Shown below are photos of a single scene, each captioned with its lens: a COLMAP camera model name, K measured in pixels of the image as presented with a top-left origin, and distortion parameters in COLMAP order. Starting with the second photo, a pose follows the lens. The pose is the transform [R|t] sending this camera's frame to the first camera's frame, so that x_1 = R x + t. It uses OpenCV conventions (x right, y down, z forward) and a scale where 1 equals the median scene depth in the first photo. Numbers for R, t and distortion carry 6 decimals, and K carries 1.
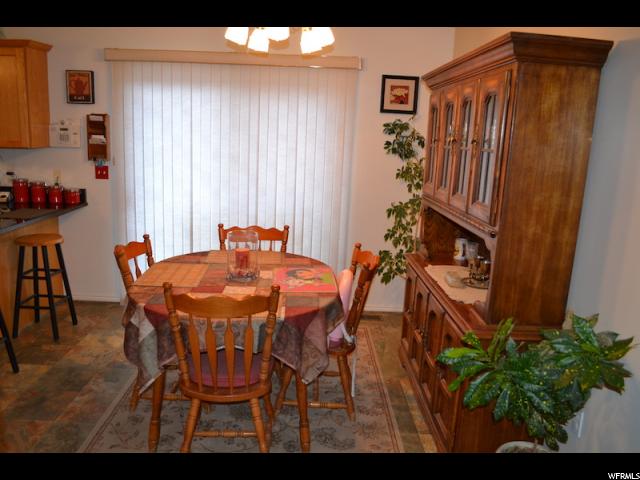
lens RADIAL K [[509.3, 0, 322.3], [0, 509.3, 241.4], [0, 0, 1]] dist [-0.086500, 0.010169]
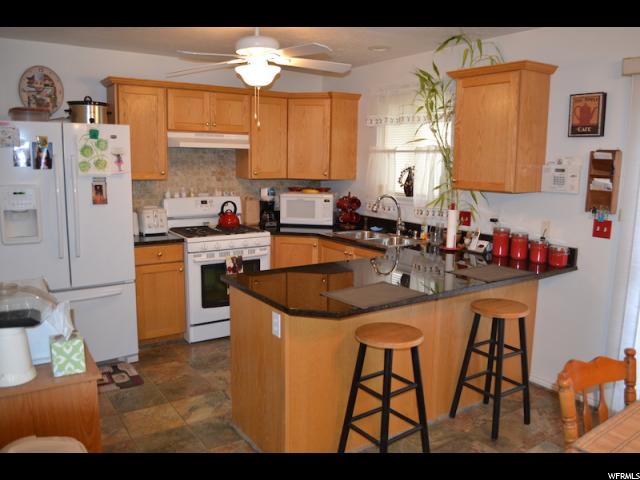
lens RADIAL K [[509.3, 0, 320.3], [0, 509.3, 244.8], [0, 0, 1]] dist [-0.086500, 0.010169]
pose [[0.543278, 0.102330, -0.833293, -0.059725], [-0.163928, 0.986369, 0.014252, -0.059394], [0.823393, 0.128858, 0.552648, 0.270043]]
